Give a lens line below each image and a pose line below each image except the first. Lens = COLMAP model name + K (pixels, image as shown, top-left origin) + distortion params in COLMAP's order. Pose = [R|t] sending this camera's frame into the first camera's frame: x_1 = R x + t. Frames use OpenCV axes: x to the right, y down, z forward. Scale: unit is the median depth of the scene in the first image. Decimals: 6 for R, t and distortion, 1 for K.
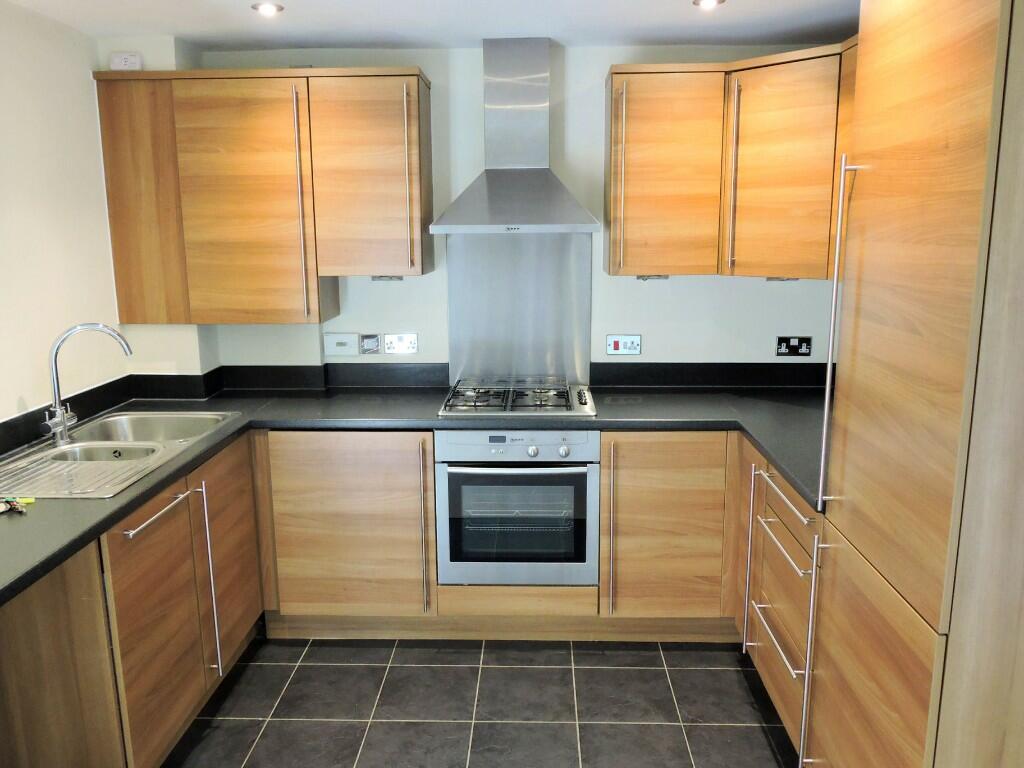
lens RADIAL K [[808.8, 0, 512.0], [0, 808.8, 384.0], [0, 0, 1]] dist [-0.003461, -0.007913]
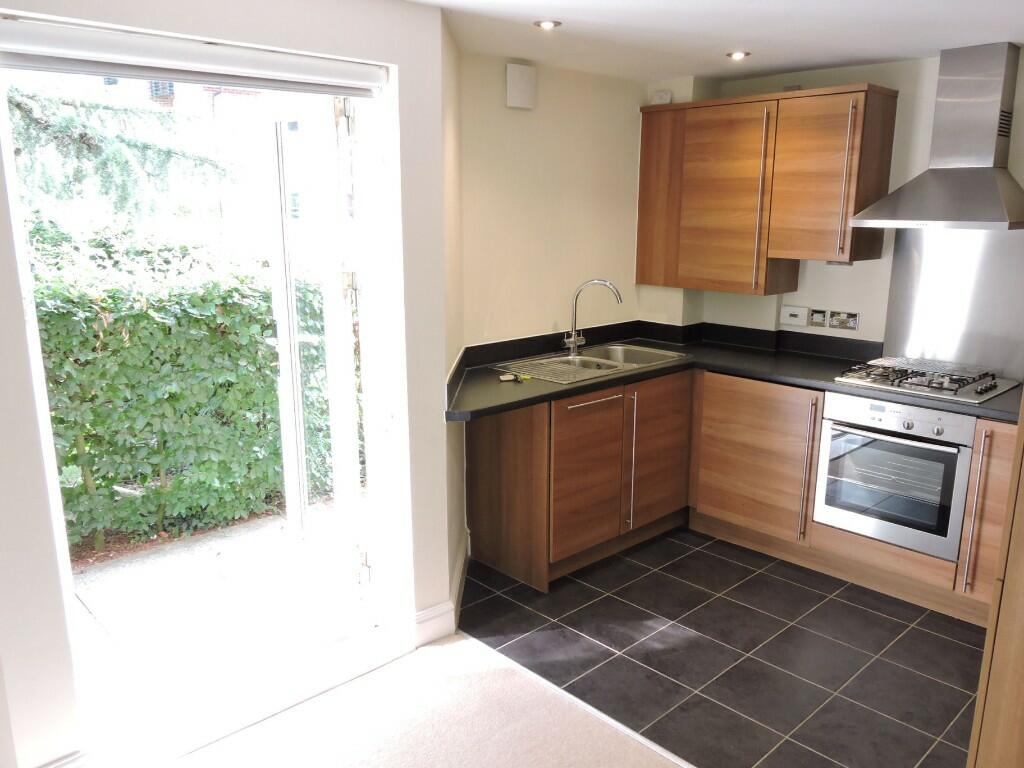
lens RADIAL K [[808.8, 0, 512.0], [0, 808.8, 384.0], [0, 0, 1]] dist [-0.003461, -0.007913]
pose [[0.710108, 0.160638, -0.685524, 0.379882], [-0.144180, 0.986170, 0.081737, 0.015348], [0.689173, 0.040796, 0.723447, -0.178399]]
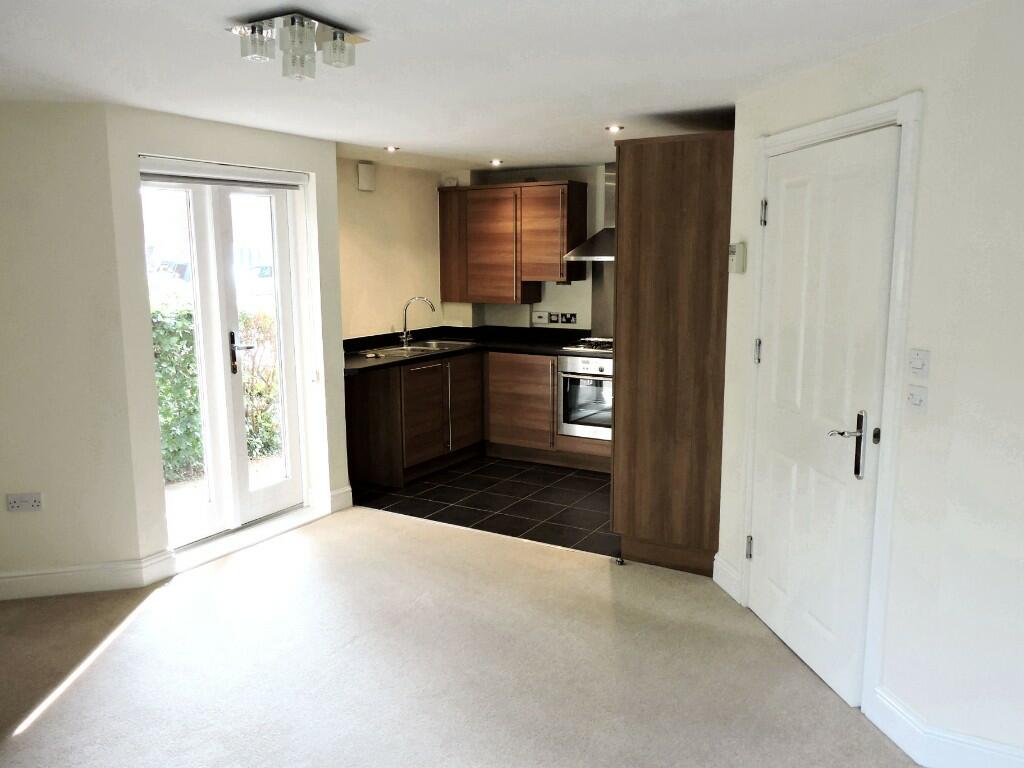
lens RADIAL K [[808.8, 0, 512.0], [0, 808.8, 384.0], [0, 0, 1]] dist [-0.003461, -0.007913]
pose [[0.873882, 0.077680, -0.479892, 0.767462], [-0.094439, 0.995472, -0.010837, 0.156818], [0.476877, 0.054791, 0.877260, -0.826417]]
